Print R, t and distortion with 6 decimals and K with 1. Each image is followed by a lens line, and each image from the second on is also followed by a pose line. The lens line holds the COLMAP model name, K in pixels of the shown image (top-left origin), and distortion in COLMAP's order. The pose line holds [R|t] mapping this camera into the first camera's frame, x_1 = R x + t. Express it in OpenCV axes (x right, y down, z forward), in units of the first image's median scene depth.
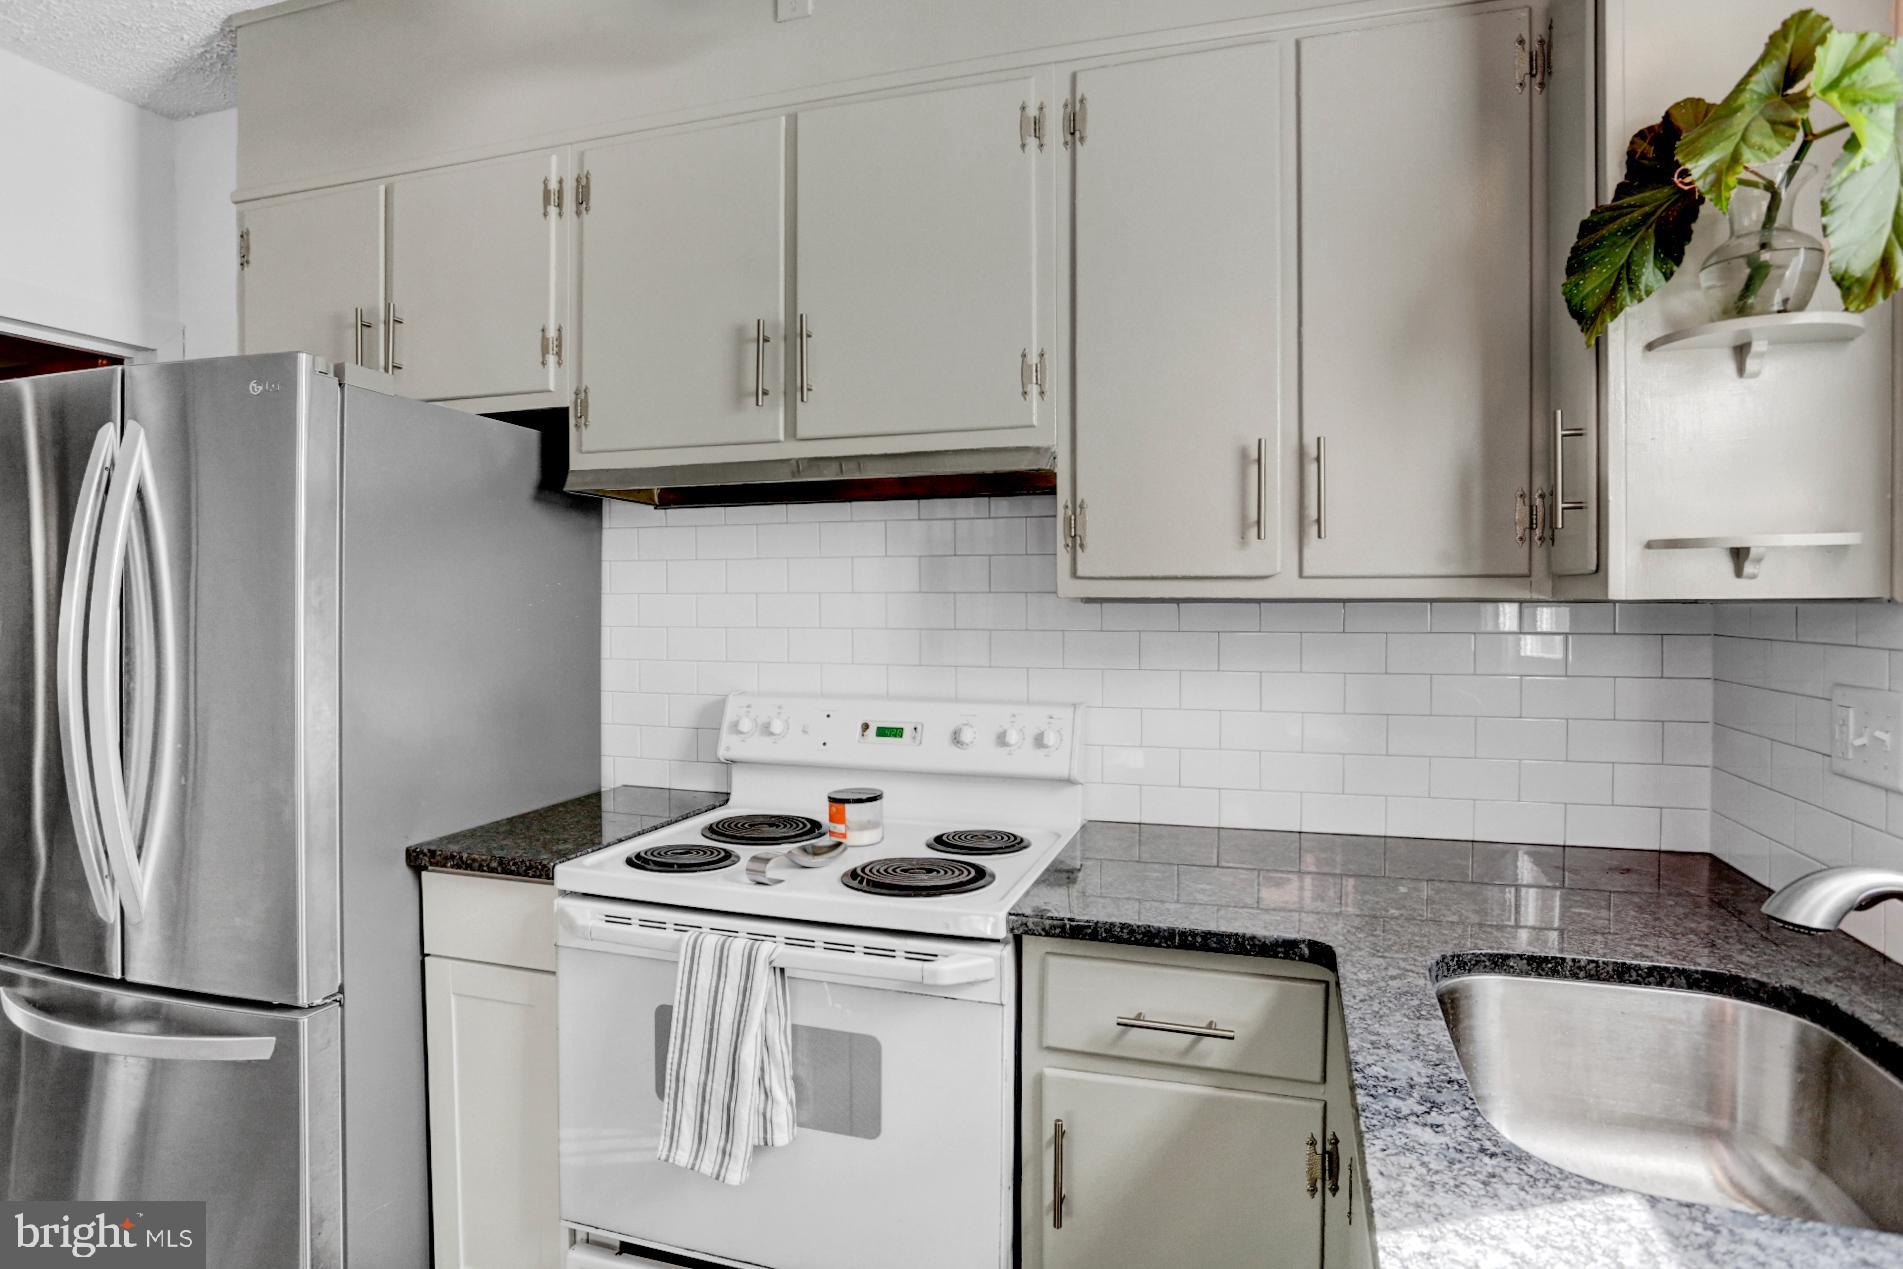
lens RADIAL K [[1054.1, 0, 951.5], [0, 1054.1, 634.5], [0, 0, 1]] dist [-0.063303, 0.042284]
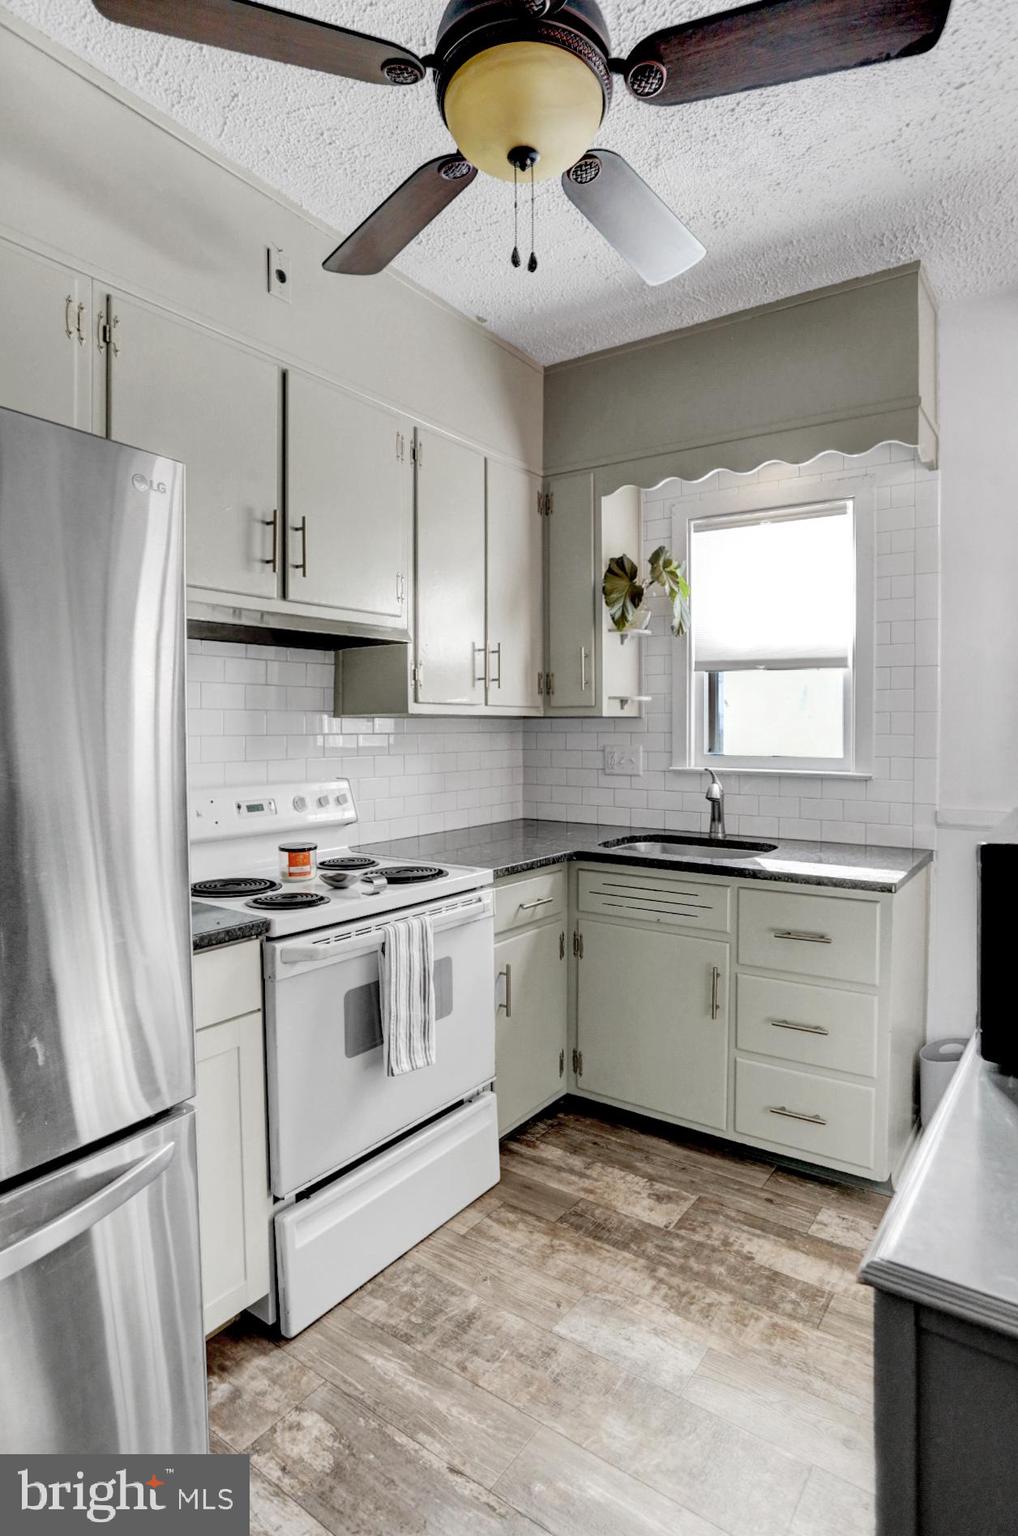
lens RADIAL K [[839.6, 0, 536.3], [0, 839.6, 749.8], [0, 0, 1]] dist [-0.025958, 0.001005]
pose [[0.273364, -0.029768, 0.961450, -1.225067], [0.029253, 0.999316, 0.022623, 0.000689], [-0.961466, 0.021941, 0.274048, 0.394103]]
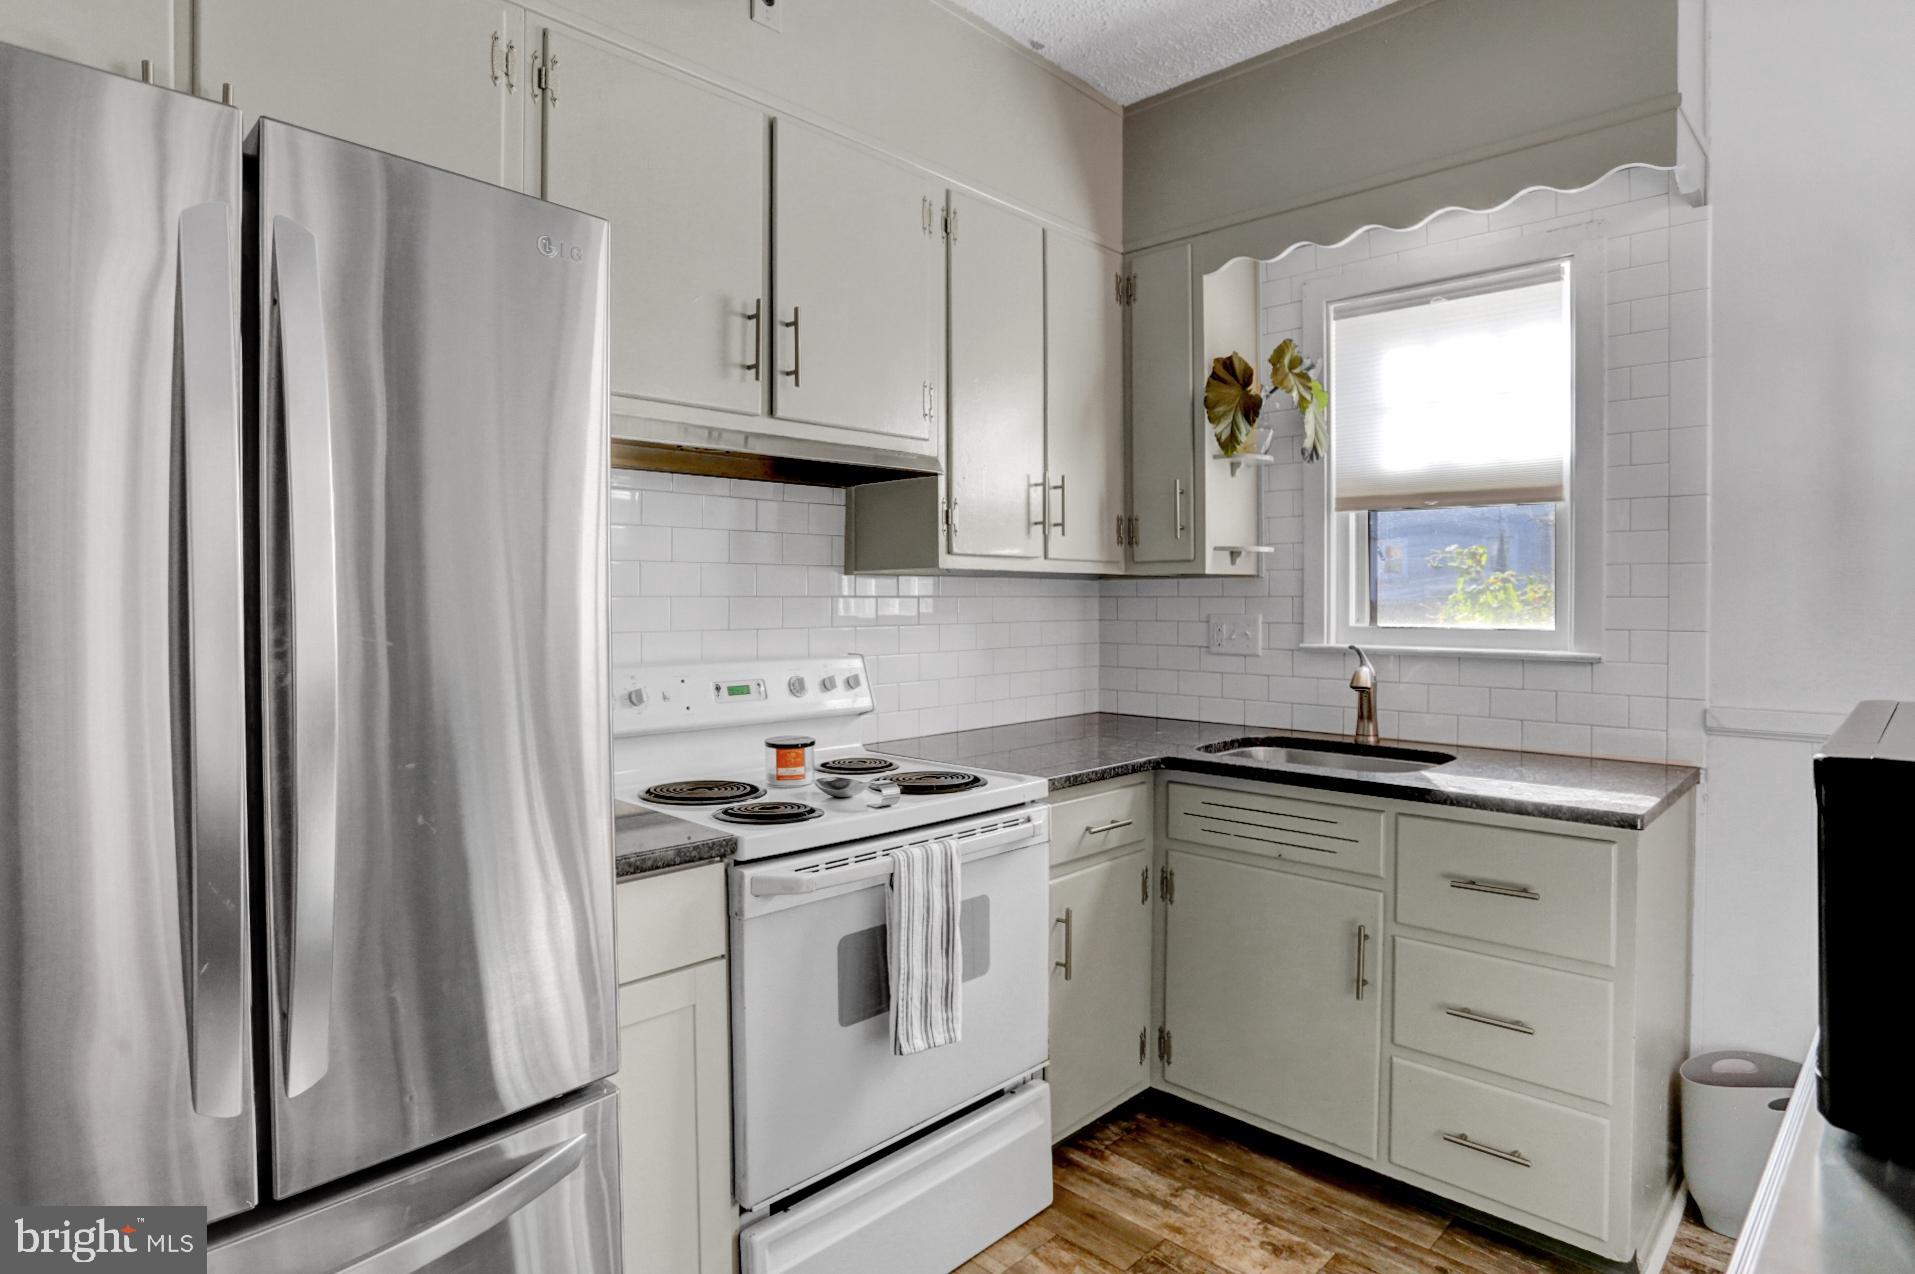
lens RADIAL K [[1048.4, 0, 955.3], [0, 1048.4, 617.1], [0, 0, 1]] dist [-0.059034, 0.041145]
pose [[0.432062, -0.017863, 0.901667, -1.110770], [0.027514, 0.999600, 0.006619, 0.019384], [-0.901424, 0.021949, 0.432380, 0.394429]]
